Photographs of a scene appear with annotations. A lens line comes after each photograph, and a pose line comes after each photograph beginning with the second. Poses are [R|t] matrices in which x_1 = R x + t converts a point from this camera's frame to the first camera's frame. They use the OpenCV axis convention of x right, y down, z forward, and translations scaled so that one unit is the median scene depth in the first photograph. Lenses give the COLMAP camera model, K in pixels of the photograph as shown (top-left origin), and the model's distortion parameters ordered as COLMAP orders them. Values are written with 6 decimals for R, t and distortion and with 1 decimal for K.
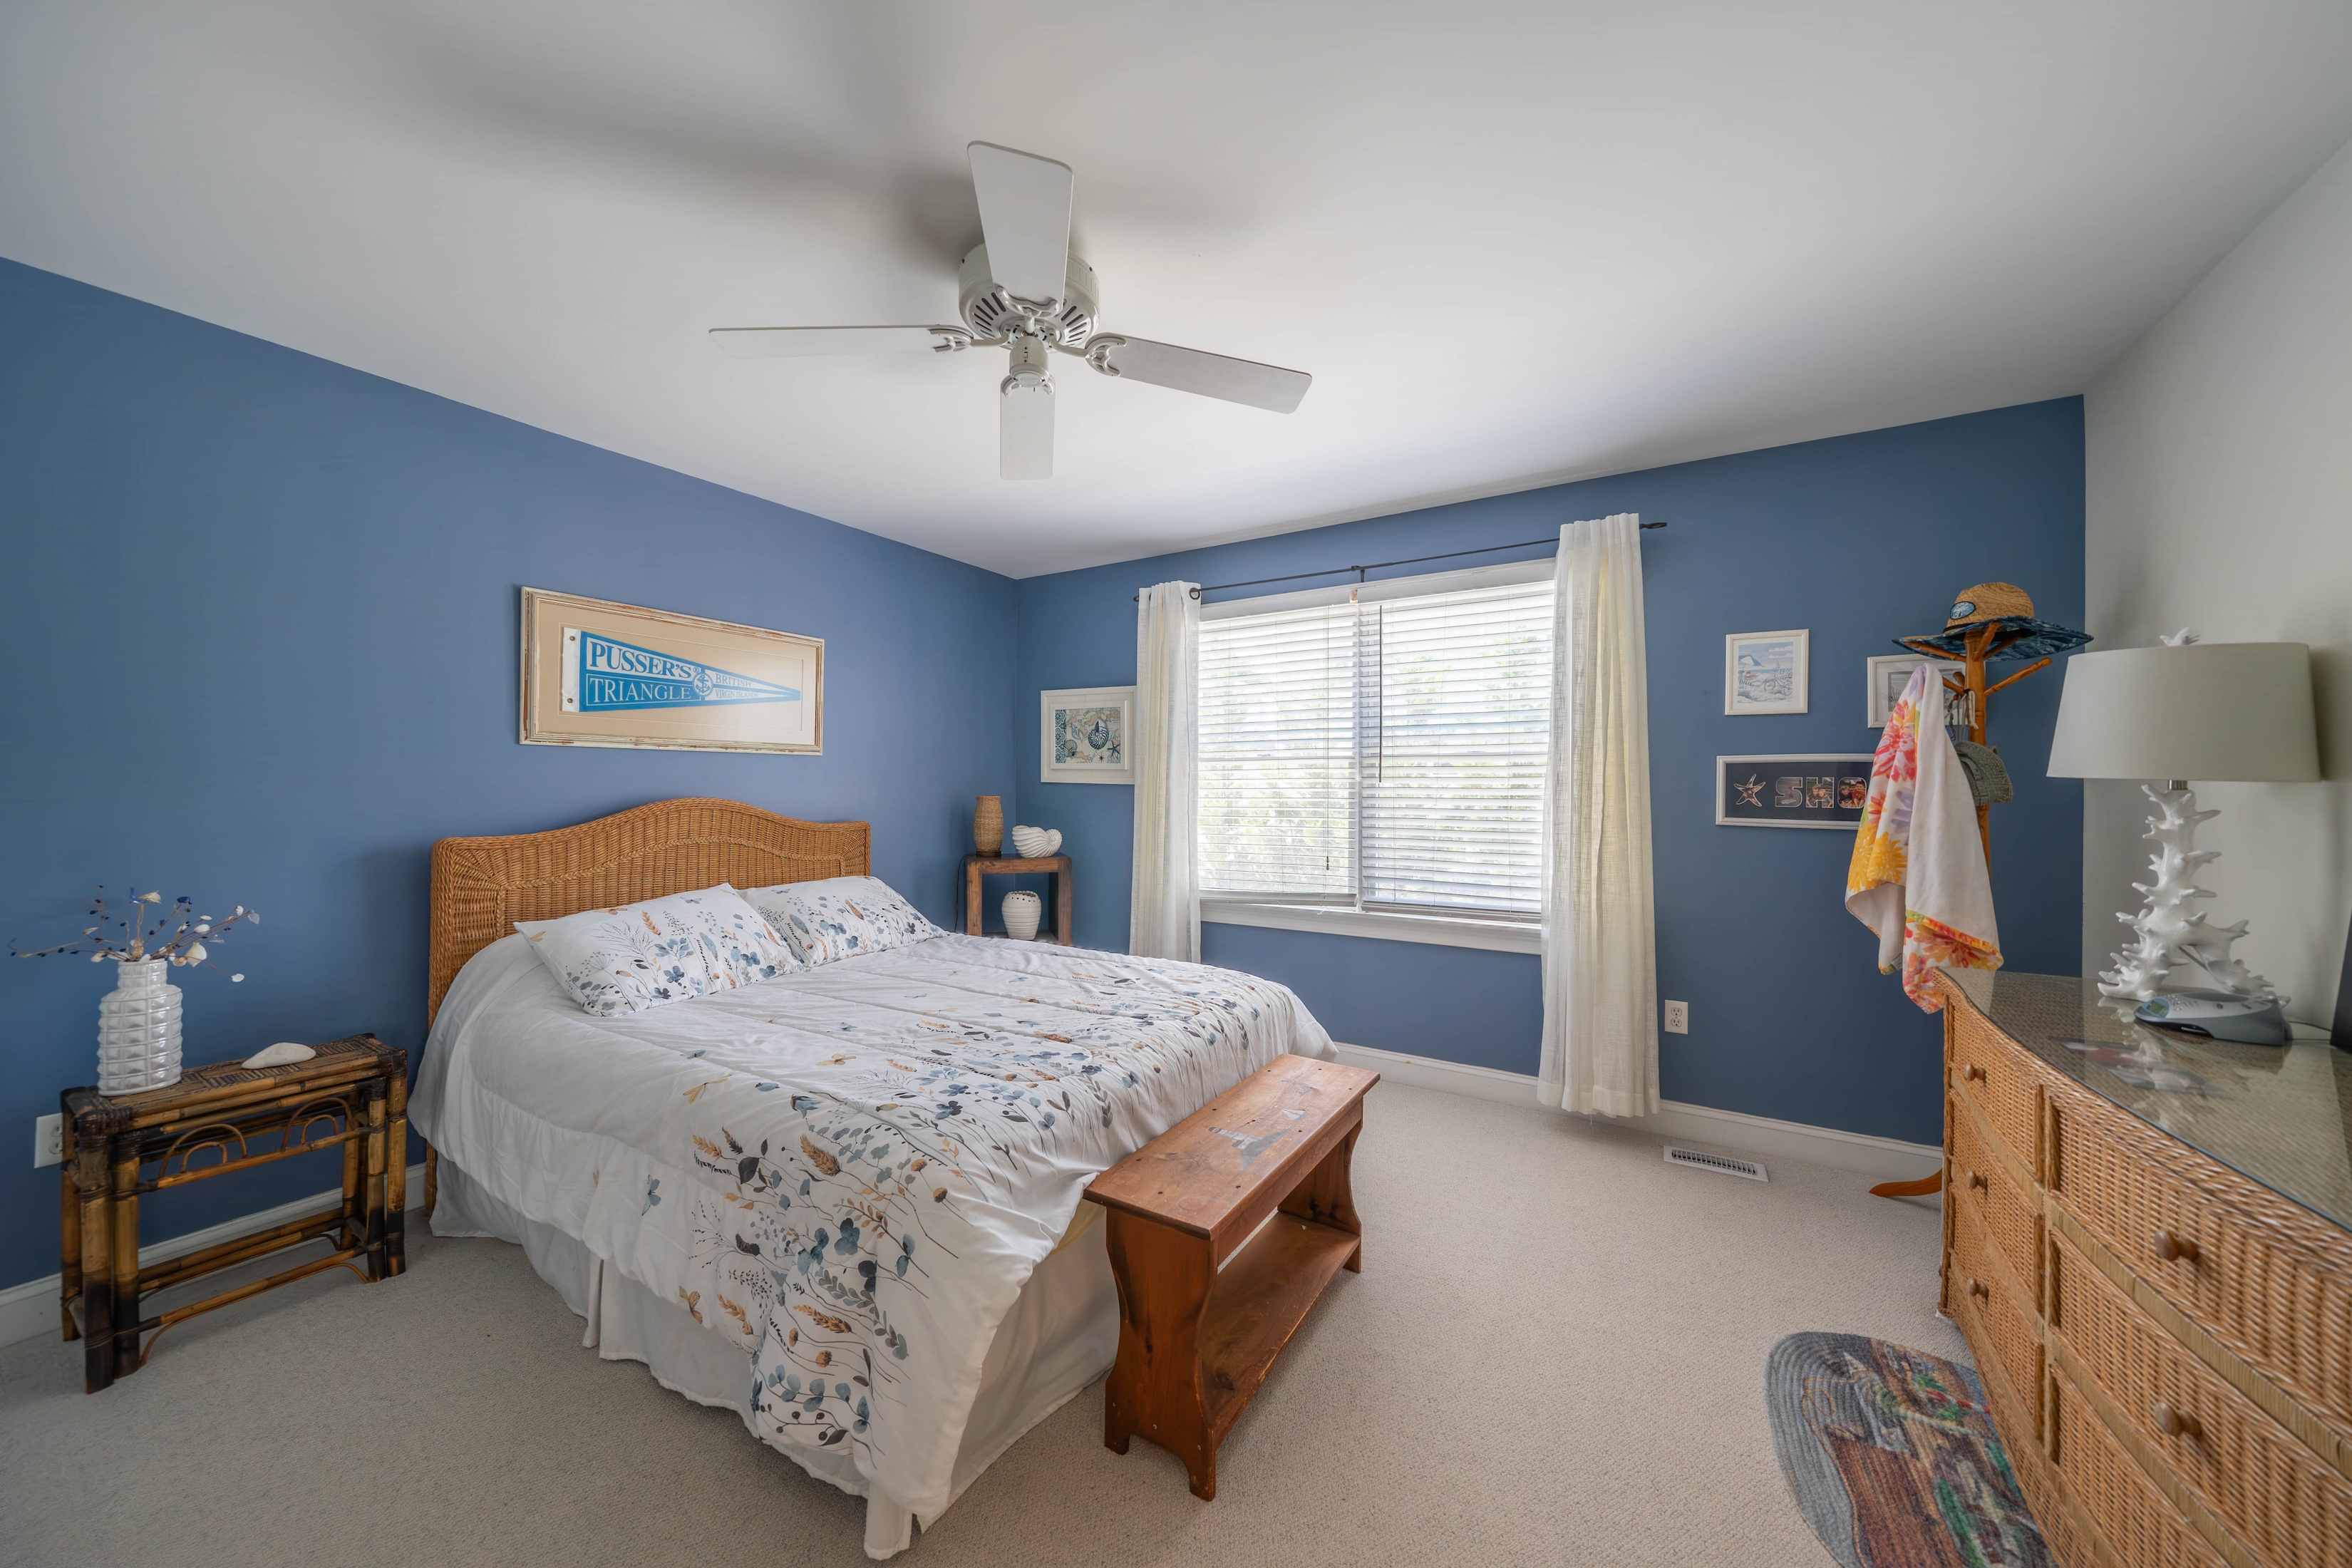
lens RADIAL K [[809.5, 0, 1156.4], [0, 809.5, 786.1], [0, 0, 1]] dist [-0.003218, -0.000158]
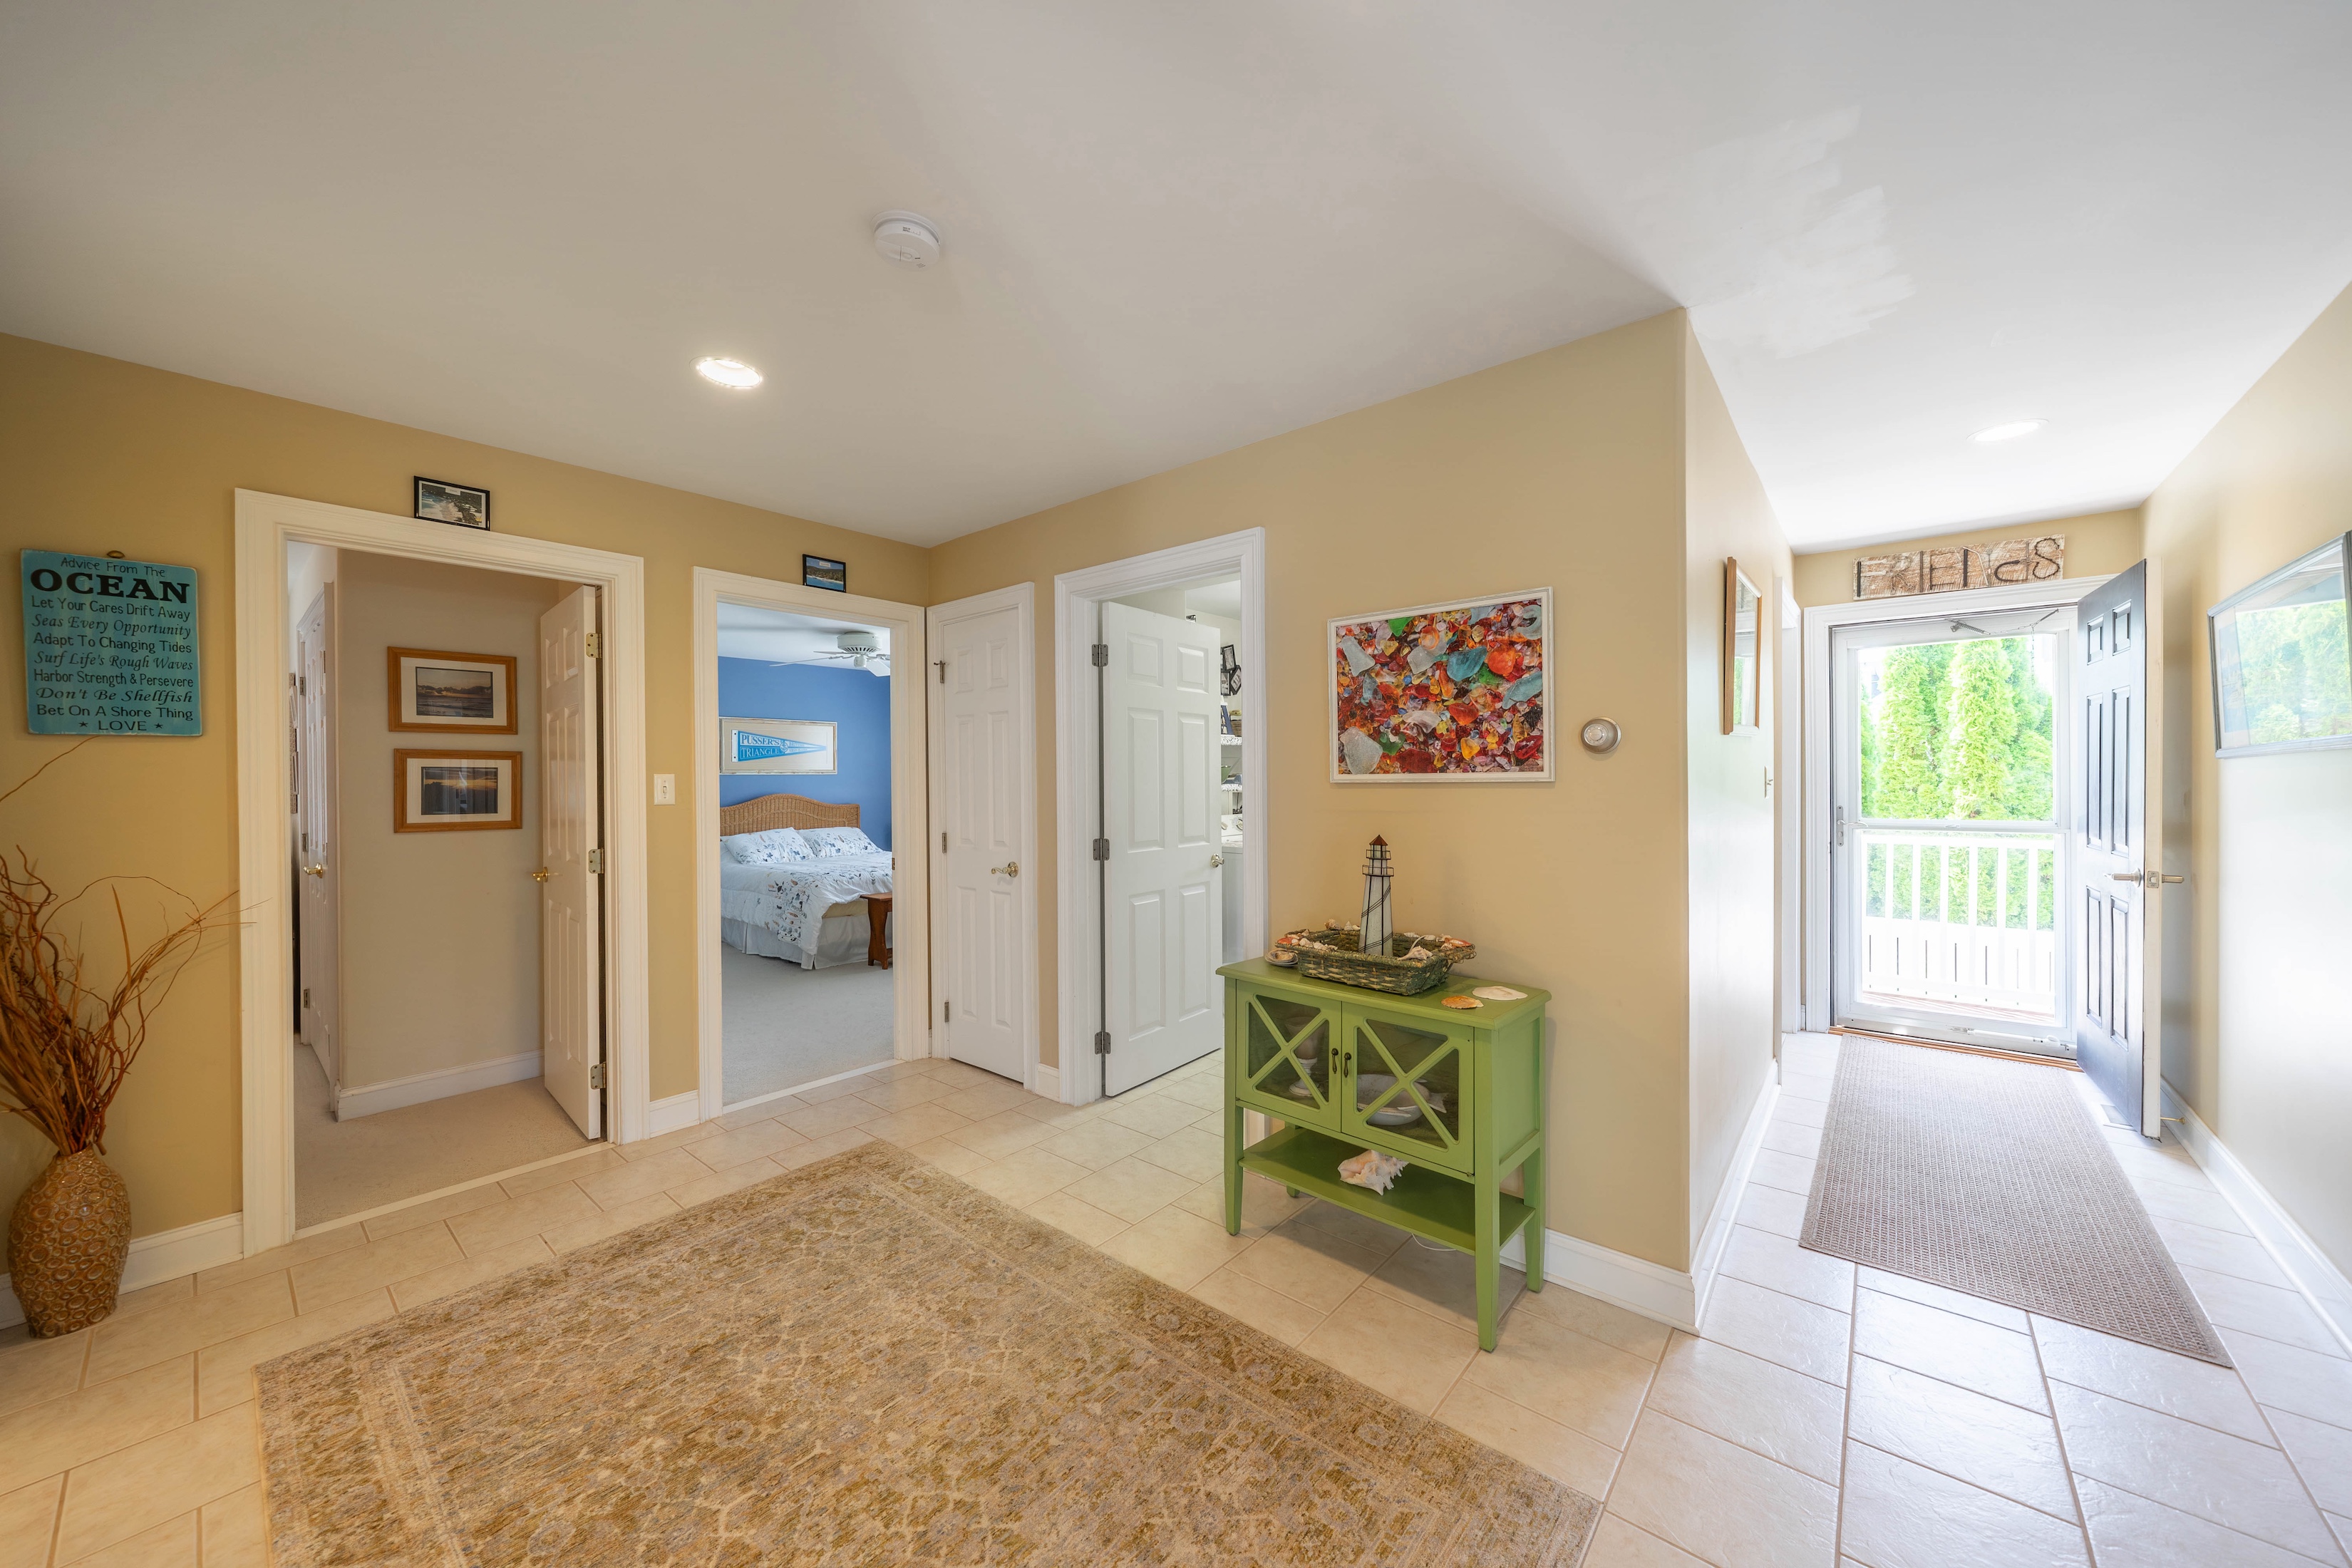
lens RADIAL K [[871.0, 0, 1176.0], [0, 871.0, 784.0], [0, 0, 1]] dist [-0.001674, -0.000161]
pose [[0.988321, -0.008662, -0.152142, 1.117793], [0.010218, 0.999903, 0.009450, -0.030729], [0.152045, -0.010894, 0.988313, -1.574273]]
